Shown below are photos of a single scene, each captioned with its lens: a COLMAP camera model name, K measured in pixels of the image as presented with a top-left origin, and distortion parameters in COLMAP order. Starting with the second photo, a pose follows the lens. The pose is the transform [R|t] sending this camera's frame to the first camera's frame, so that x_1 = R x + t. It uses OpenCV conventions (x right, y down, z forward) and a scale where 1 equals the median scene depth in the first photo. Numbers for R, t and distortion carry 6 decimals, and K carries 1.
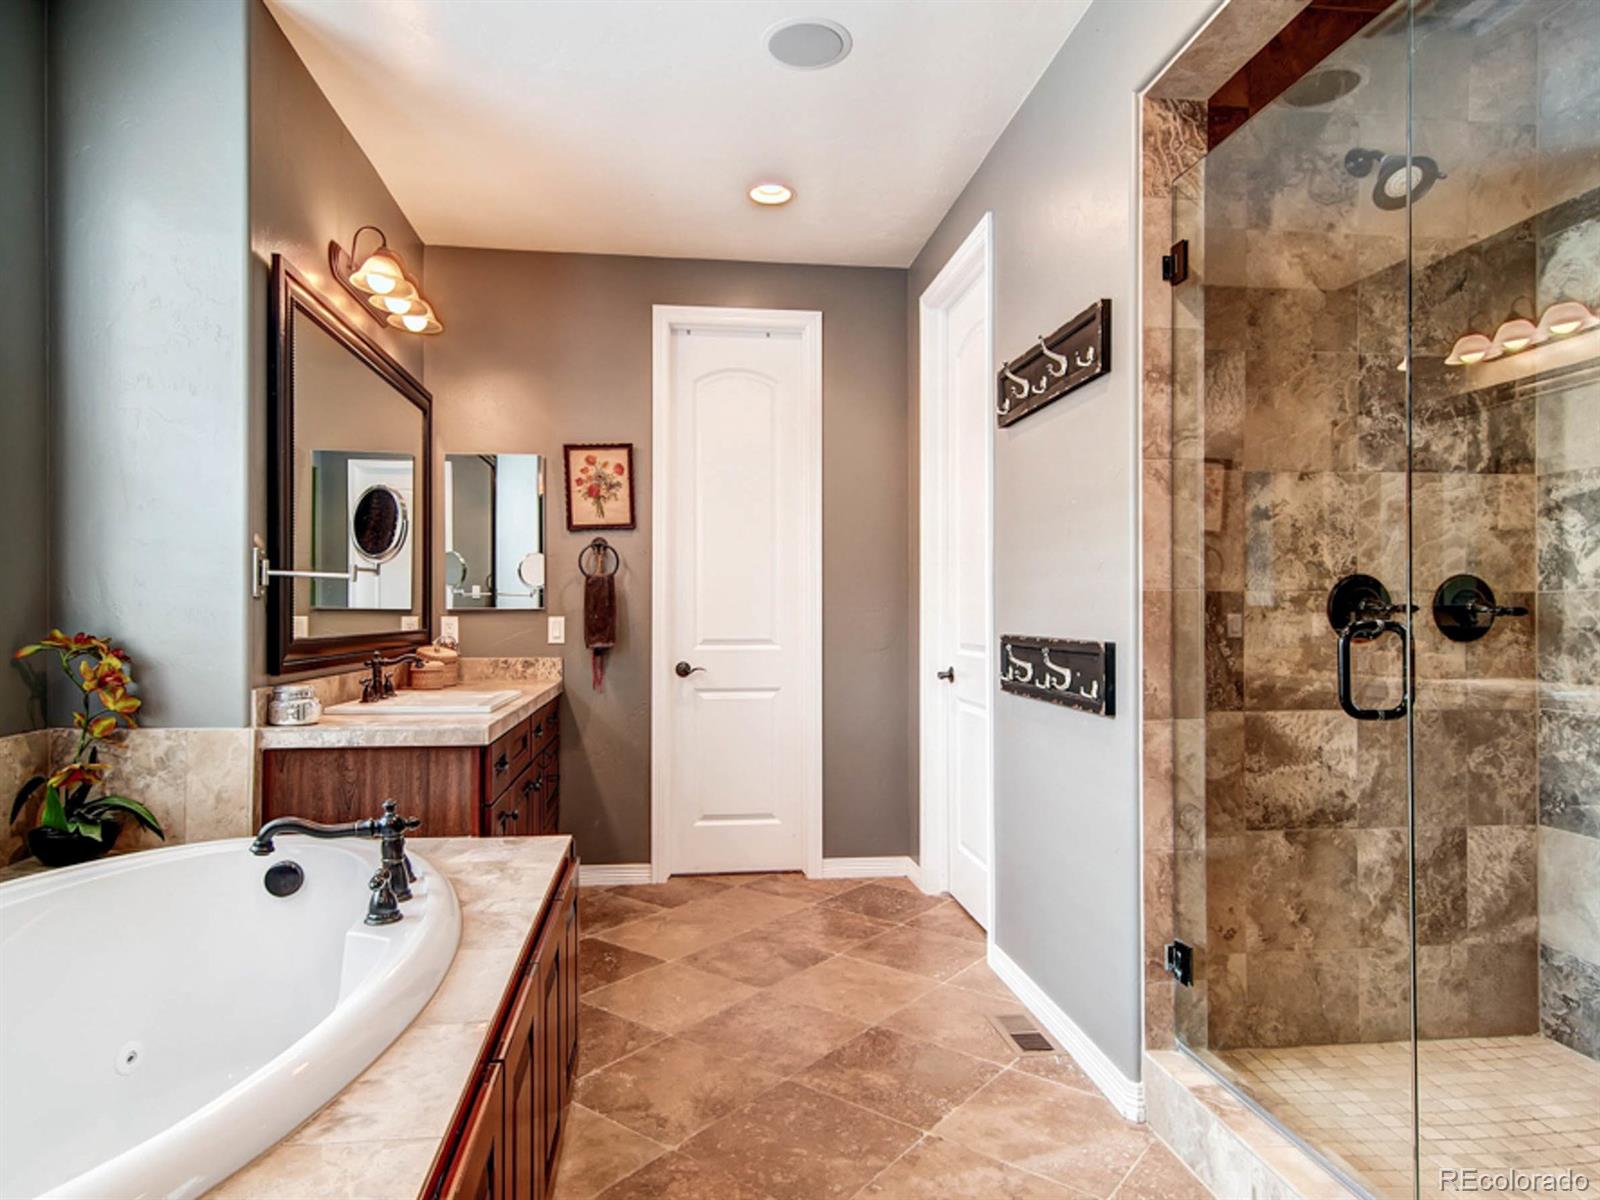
lens RADIAL K [[966.9, 0, 795.0], [0, 966.9, 607.7], [0, 0, 1]] dist [0.027489, -0.008586]
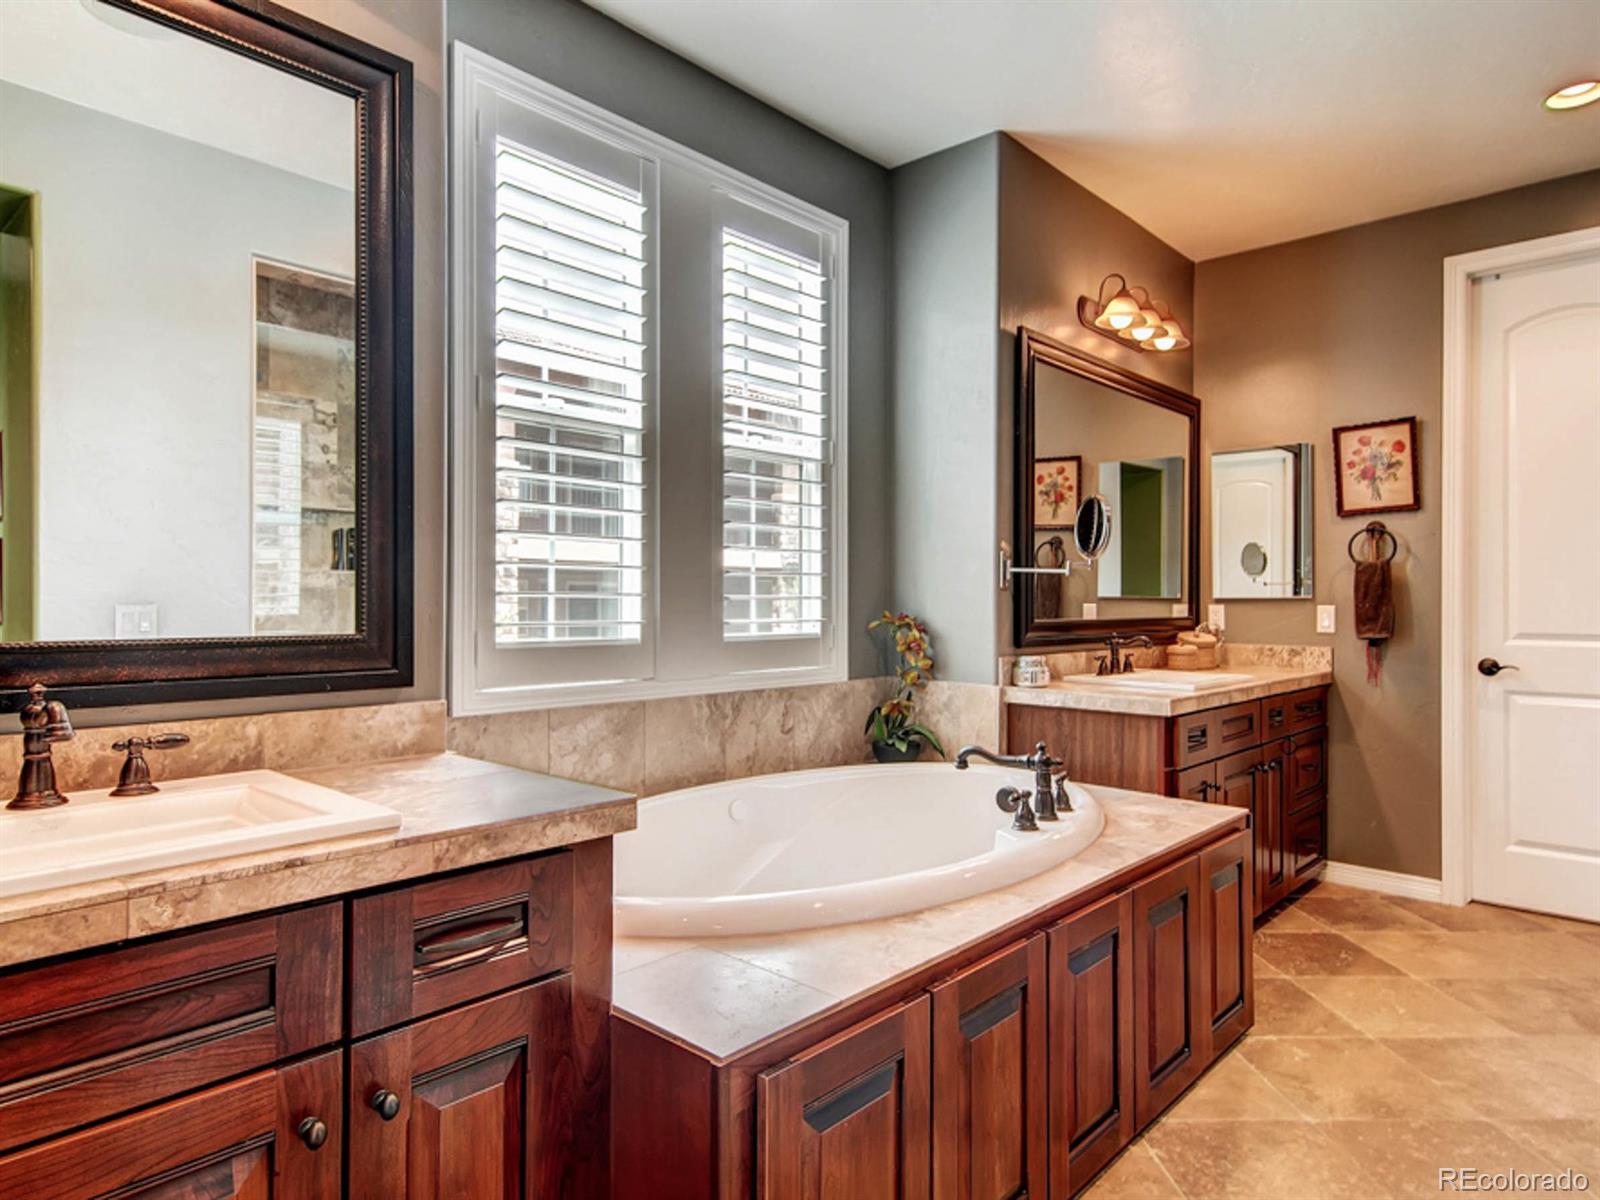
lens RADIAL K [[966.9, 0, 802.5], [0, 966.9, 597.0], [0, 0, 1]] dist [0.027489, -0.008586]
pose [[0.651771, -0.001490, -0.758415, 0.216035], [0.001349, 0.999999, -0.000805, 0.001234], [0.758415, -0.000499, 0.651772, -0.056529]]
